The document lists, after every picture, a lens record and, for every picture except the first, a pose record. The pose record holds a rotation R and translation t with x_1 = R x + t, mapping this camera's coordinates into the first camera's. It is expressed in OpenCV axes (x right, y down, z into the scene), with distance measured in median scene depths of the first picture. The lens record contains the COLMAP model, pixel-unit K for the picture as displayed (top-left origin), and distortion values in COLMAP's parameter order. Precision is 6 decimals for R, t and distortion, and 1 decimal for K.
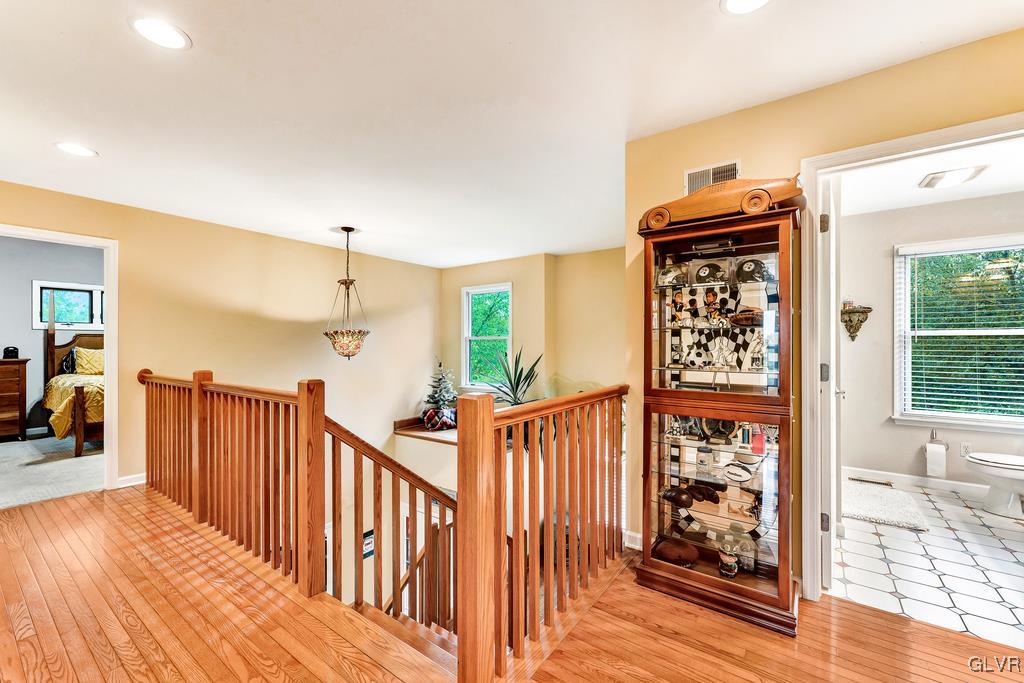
lens RADIAL K [[412.5, 0, 510.8], [0, 412.5, 345.6], [0, 0, 1]] dist [-0.001655, -0.000251]
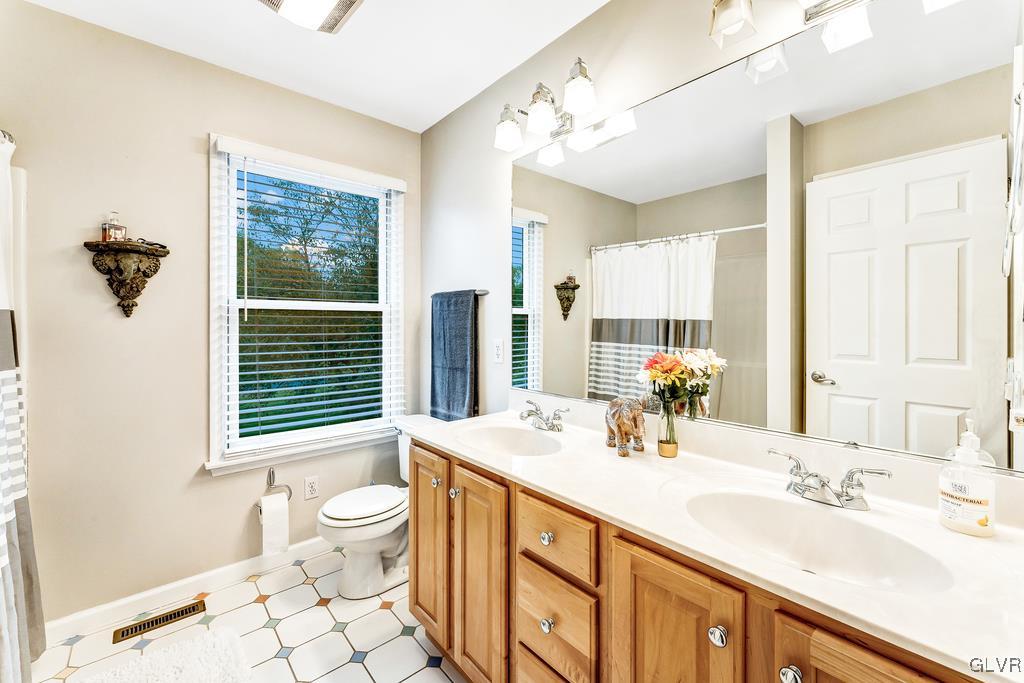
lens RADIAL K [[423.0, 0, 514.9], [0, 423.0, 322.5], [0, 0, 1]] dist [-0.000651, 0.000088]
pose [[0.217450, 0.000086, 0.976071, 0.497623], [0.001030, 0.999999, -0.000317, -0.004209], [-0.976071, 0.001075, 0.217450, 0.512383]]
